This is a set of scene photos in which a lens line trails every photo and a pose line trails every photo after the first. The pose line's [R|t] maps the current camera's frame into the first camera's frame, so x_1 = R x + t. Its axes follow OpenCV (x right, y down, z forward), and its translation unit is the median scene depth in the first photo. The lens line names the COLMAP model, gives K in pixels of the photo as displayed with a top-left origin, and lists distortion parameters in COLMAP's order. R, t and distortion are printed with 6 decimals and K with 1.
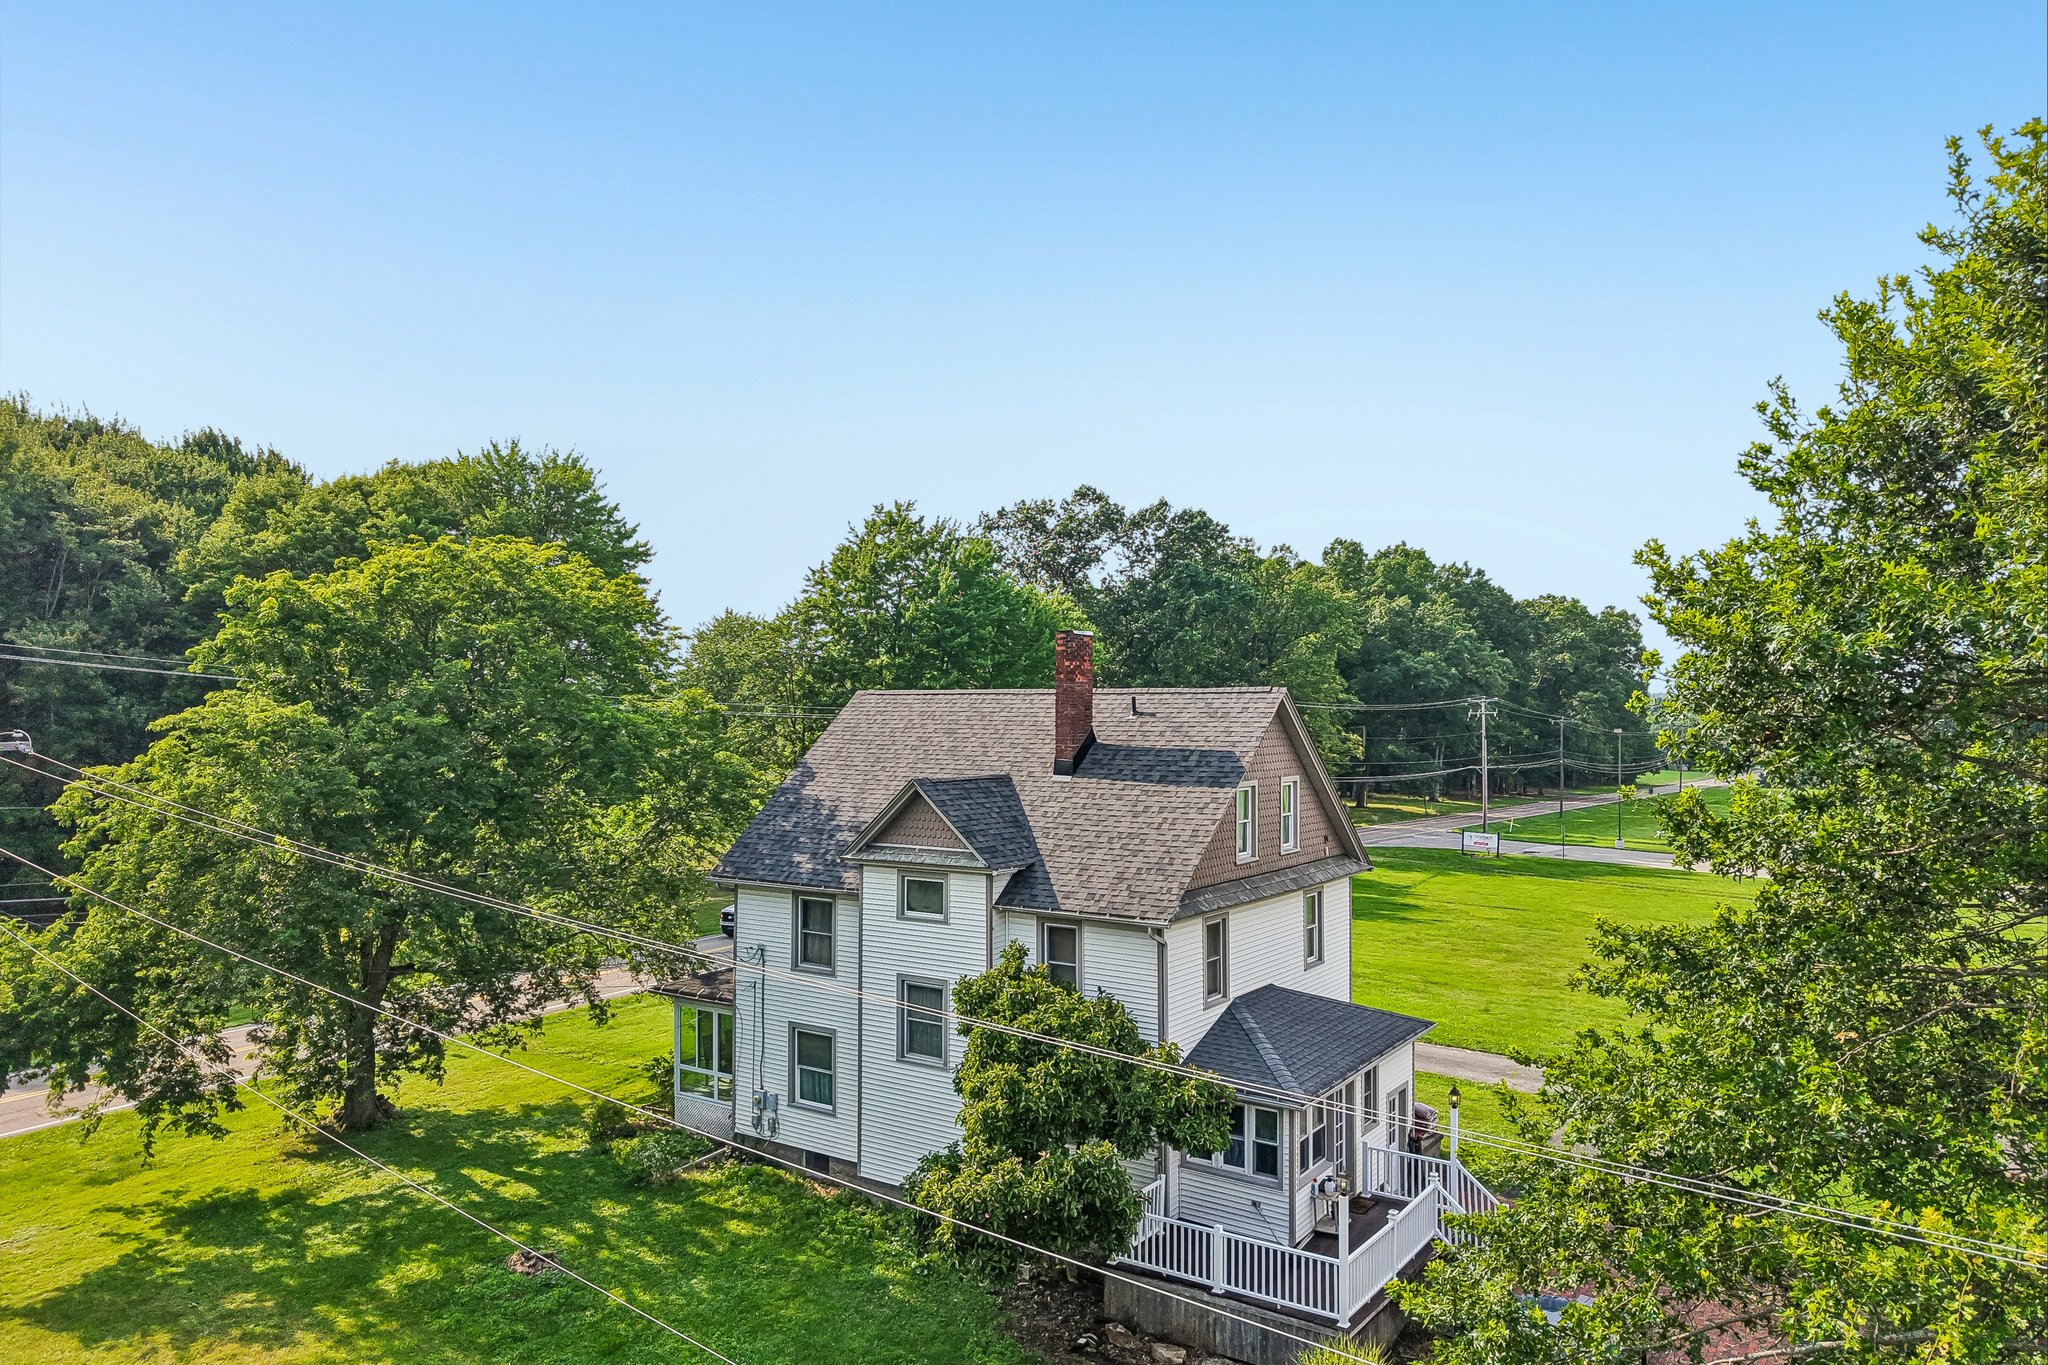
lens RADIAL K [[1369.0, 0, 1002.5], [0, 1369.0, 676.8], [0, 0, 1]] dist [0.021927, -0.028174]
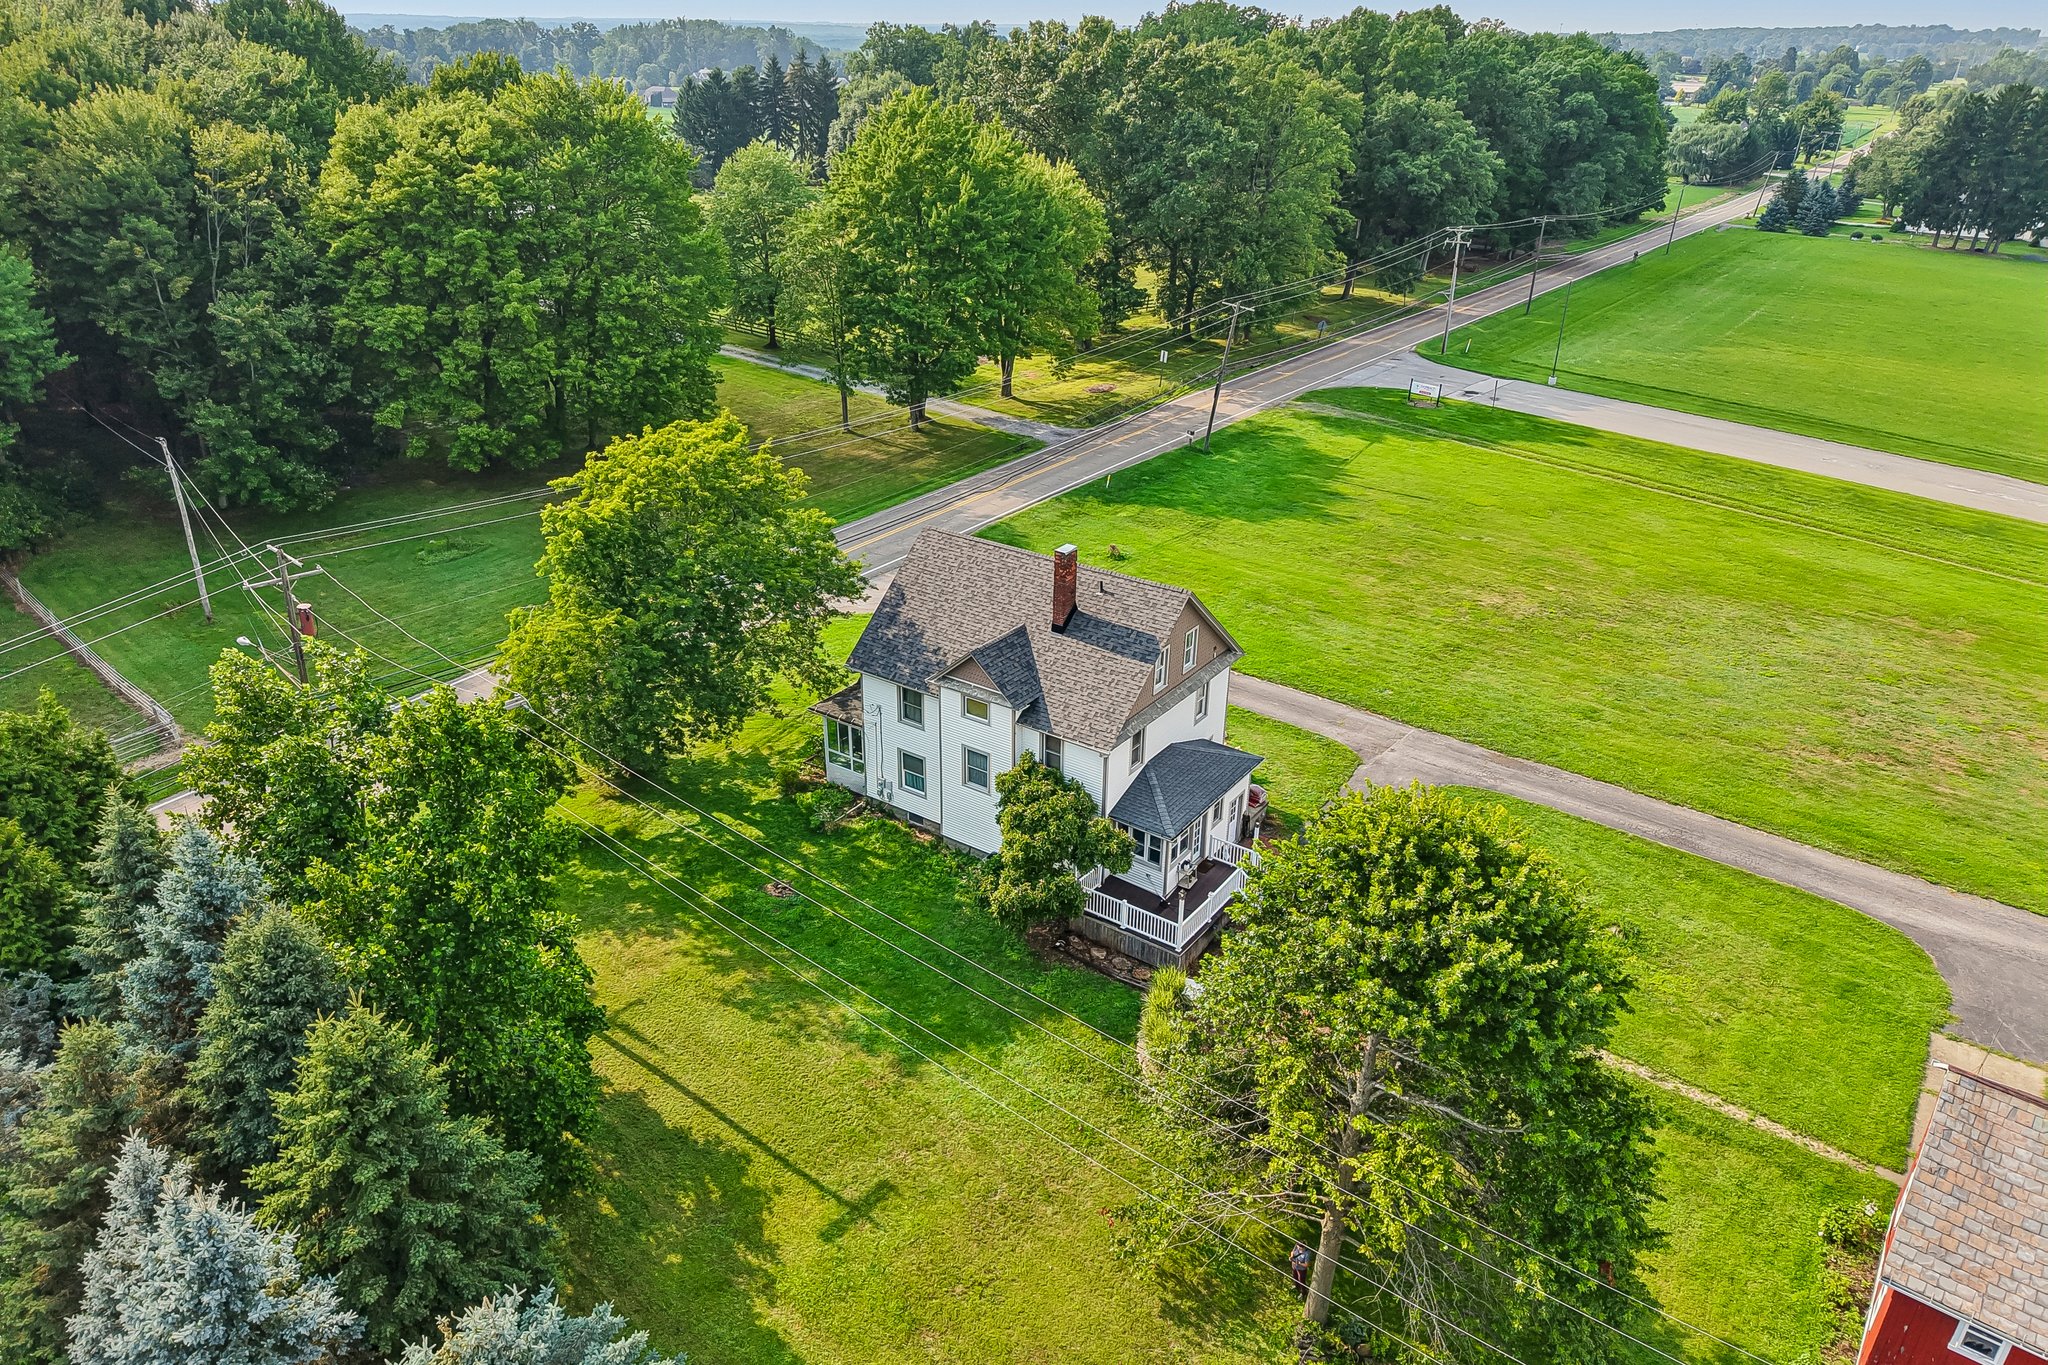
lens RADIAL K [[1369.0, 0, 1020.8], [0, 1369.0, 691.2], [0, 0, 1]] dist [0.021927, -0.028174]
pose [[0.999976, 0.003168, 0.006141, -0.010732], [-0.005640, 0.887651, 0.460483, -0.652194], [-0.003992, -0.460506, 0.887647, -0.541494]]
